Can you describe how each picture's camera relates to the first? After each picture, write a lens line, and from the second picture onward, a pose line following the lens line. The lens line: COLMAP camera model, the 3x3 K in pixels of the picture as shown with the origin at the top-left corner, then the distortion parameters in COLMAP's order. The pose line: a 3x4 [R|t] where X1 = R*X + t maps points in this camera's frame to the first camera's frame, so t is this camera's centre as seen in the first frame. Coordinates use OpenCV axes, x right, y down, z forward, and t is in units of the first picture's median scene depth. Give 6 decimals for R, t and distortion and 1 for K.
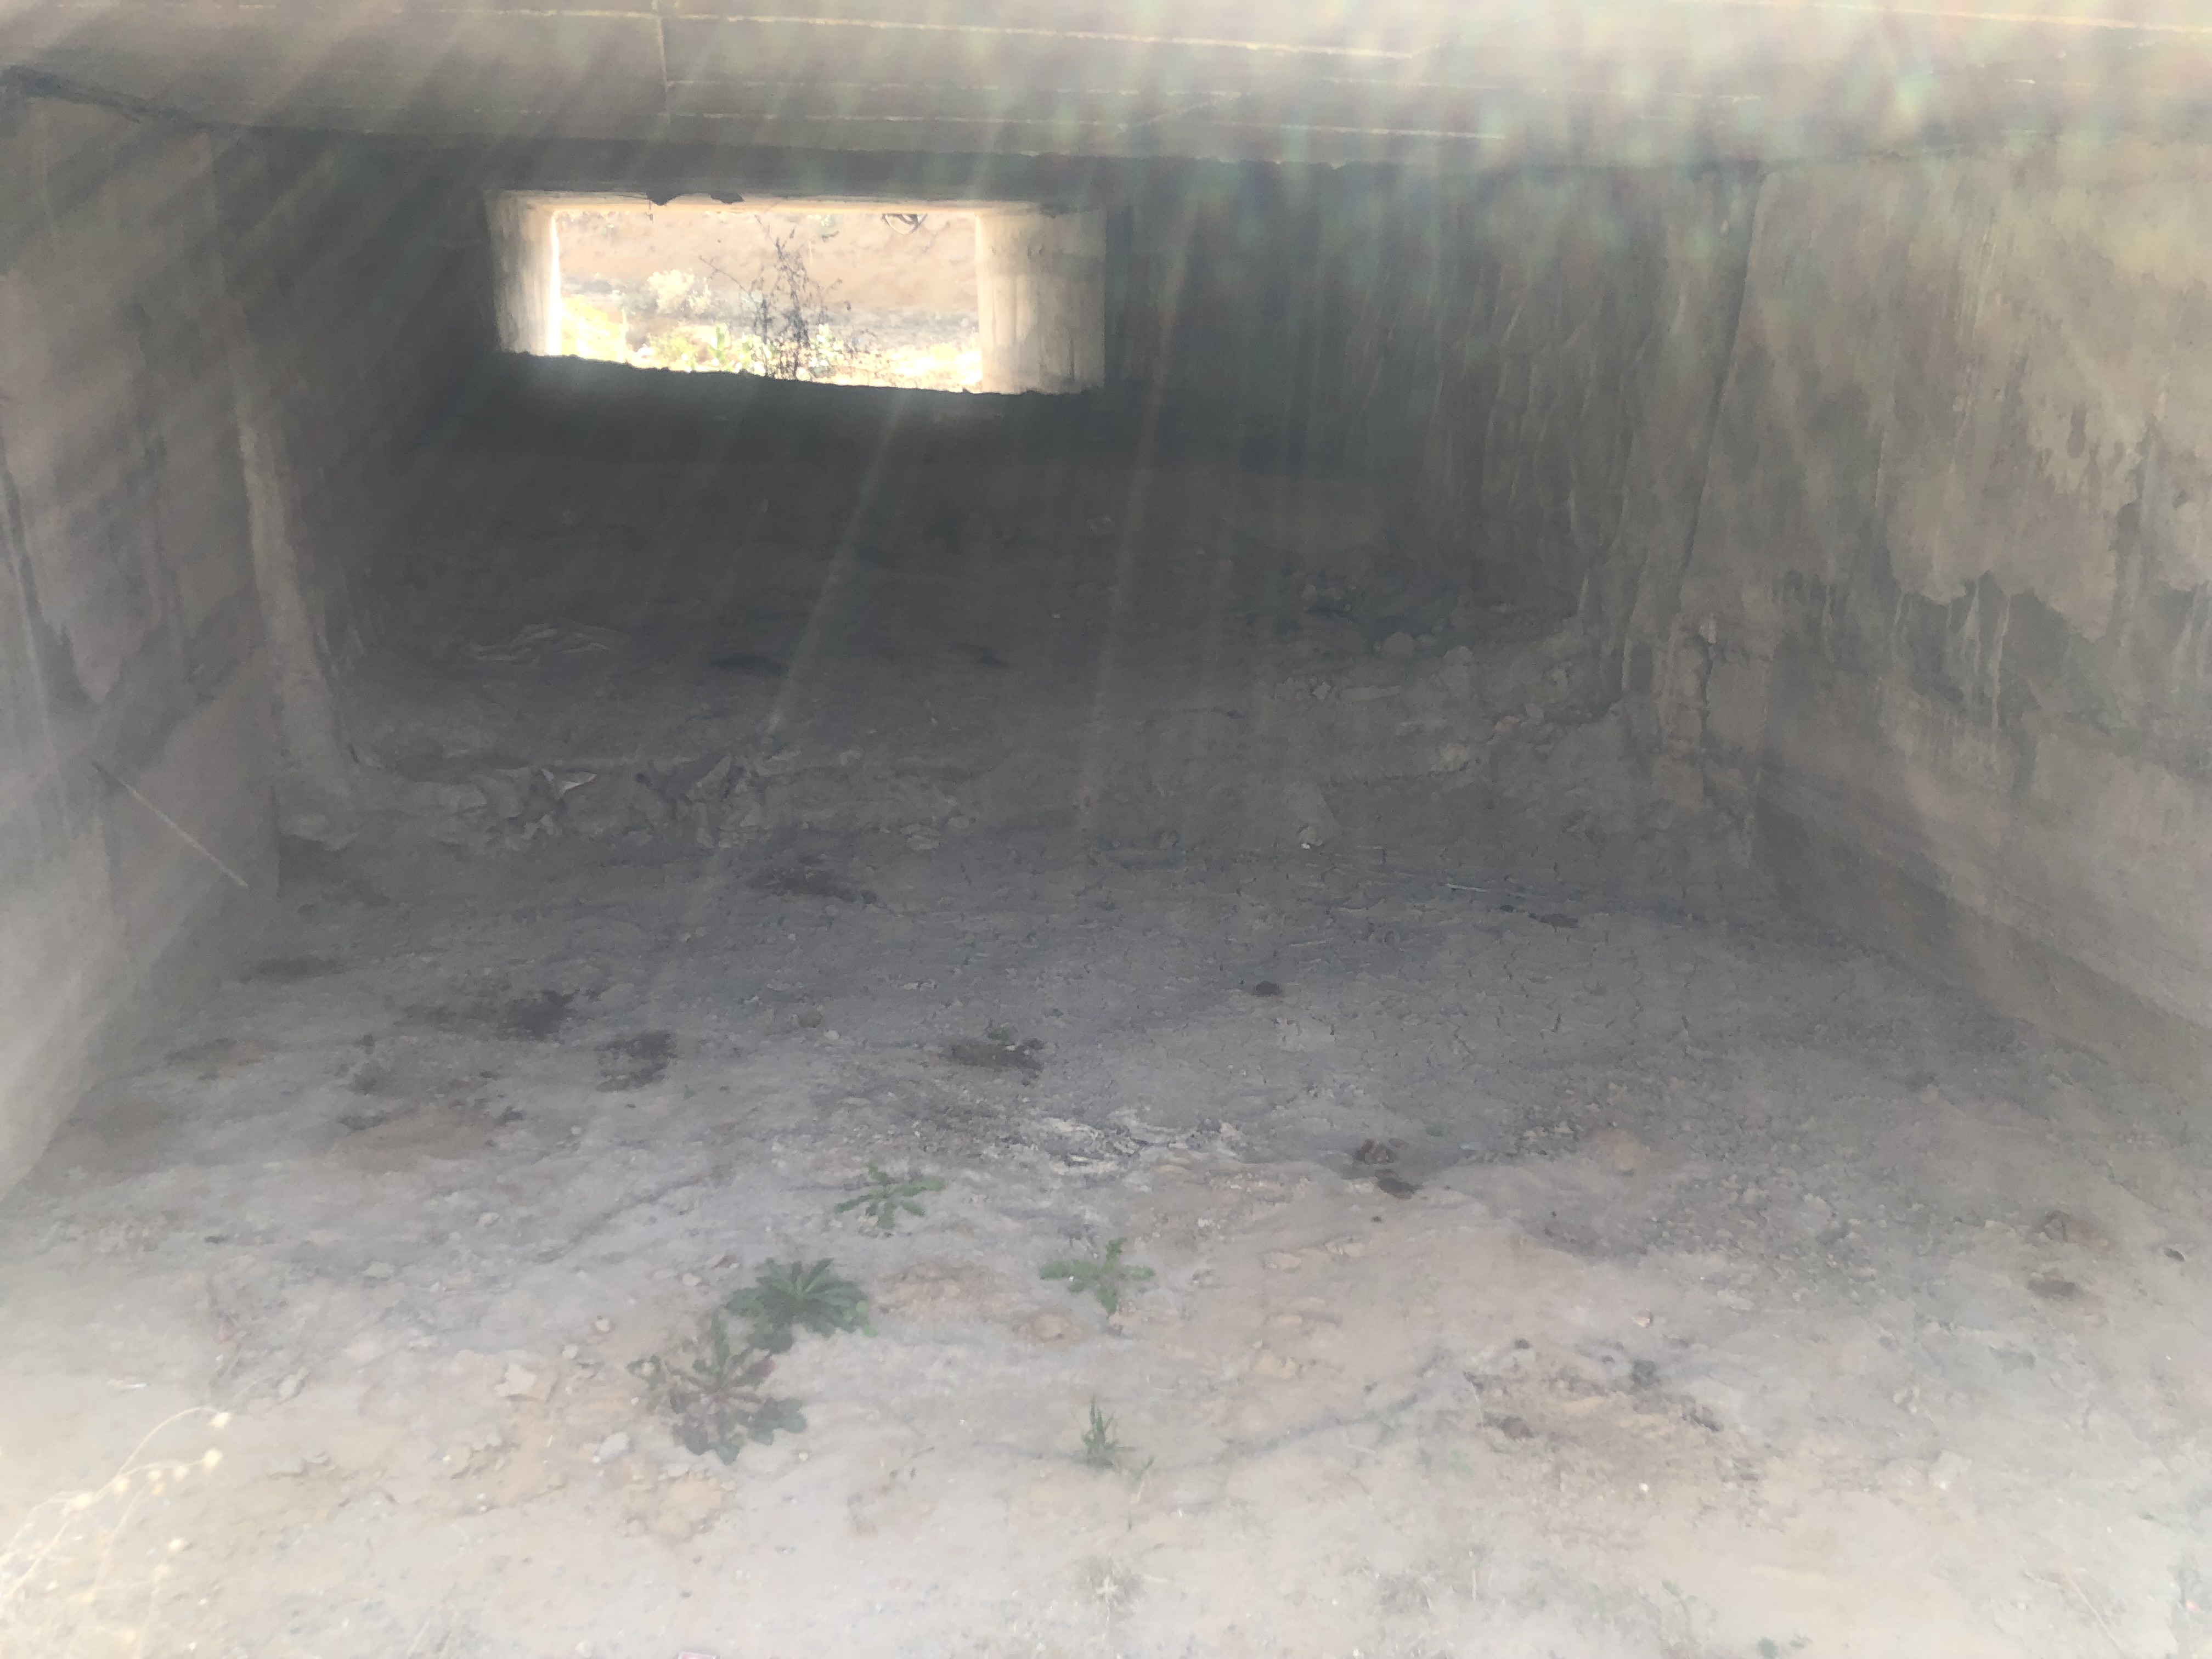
lens RADIAL K [[1807.4, 0, 1100.5], [0, 1807.4, 817.4], [0, 0, 1]] dist [0.042906, -0.052362]
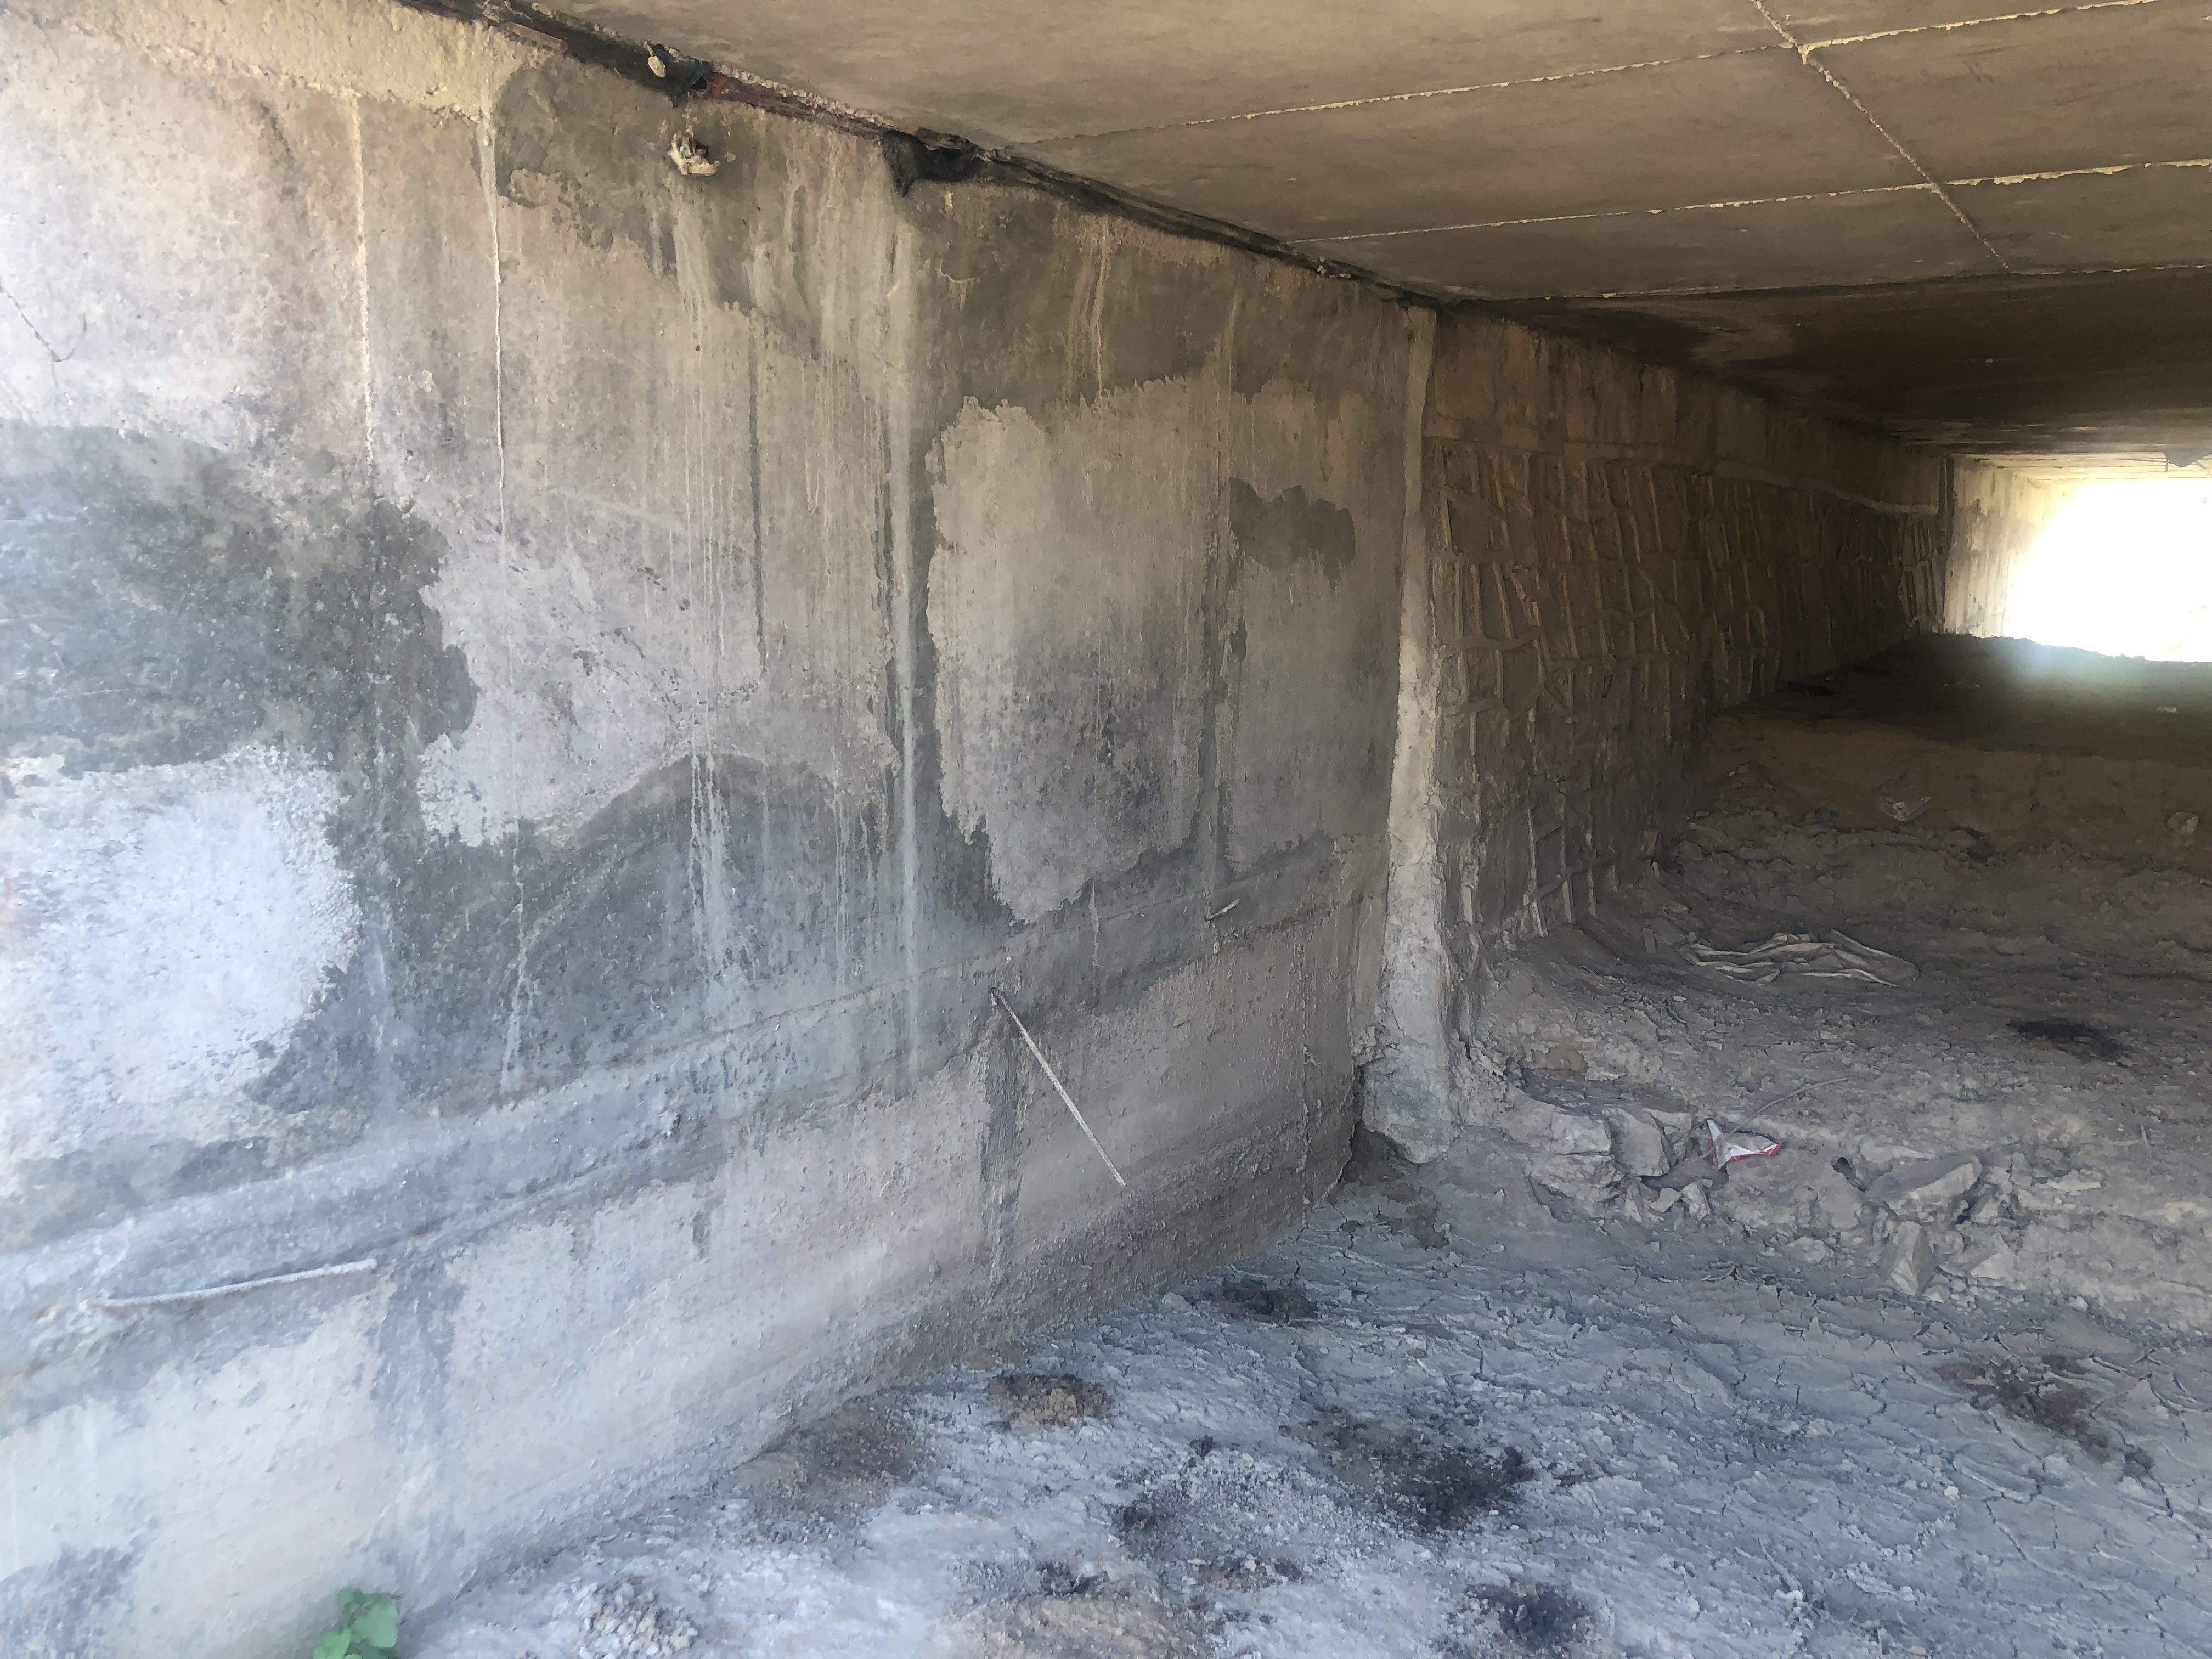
lens RADIAL K [[1807.4, 0, 1097.1], [0, 1807.4, 815.4], [0, 0, 1]] dist [0.042906, -0.052362]
pose [[0.695572, 0.101216, -0.711291, 0.032662], [-0.221206, 0.972104, -0.077988, -0.036075], [0.683555, 0.211589, 0.698558, 0.303610]]
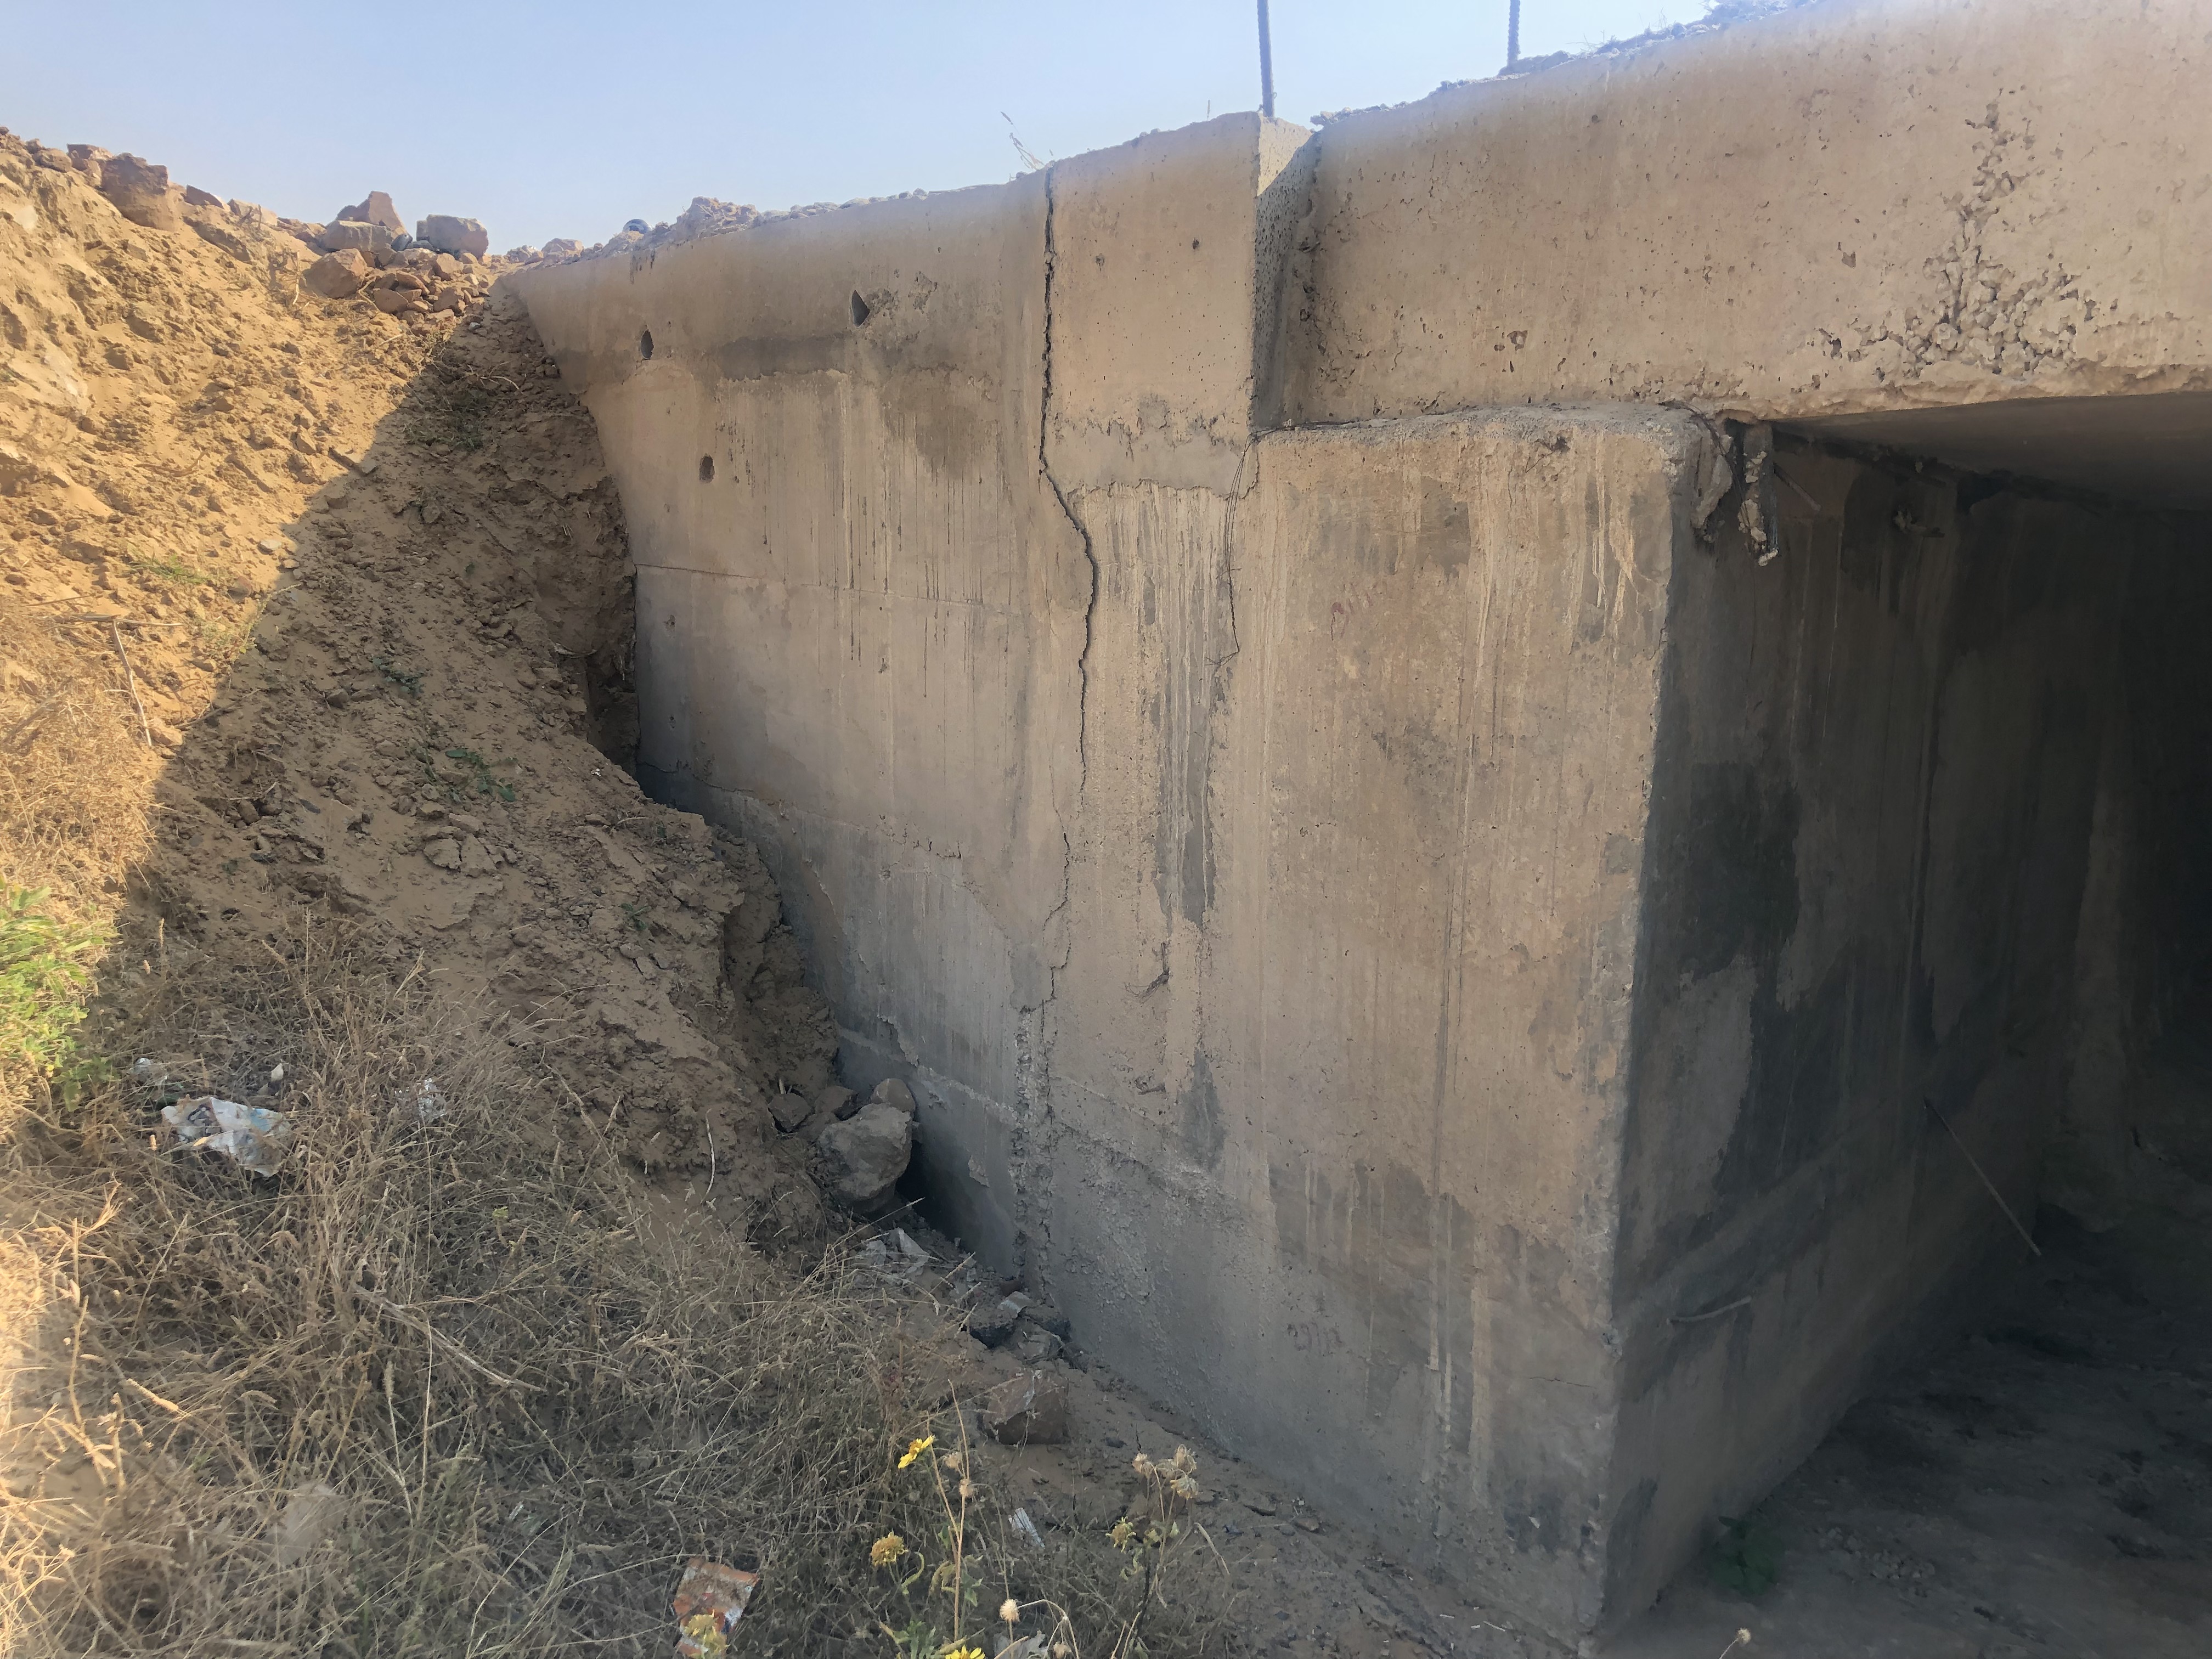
lens RADIAL K [[1807.4, 0, 1097.0], [0, 1807.4, 830.2], [0, 0, 1]] dist [0.042906, -0.052362]
pose [[0.634244, 0.126585, -0.762700, -0.049717], [-0.255882, 0.965277, -0.052579, -0.000966], [0.729561, 0.228509, 0.644612, -0.043232]]
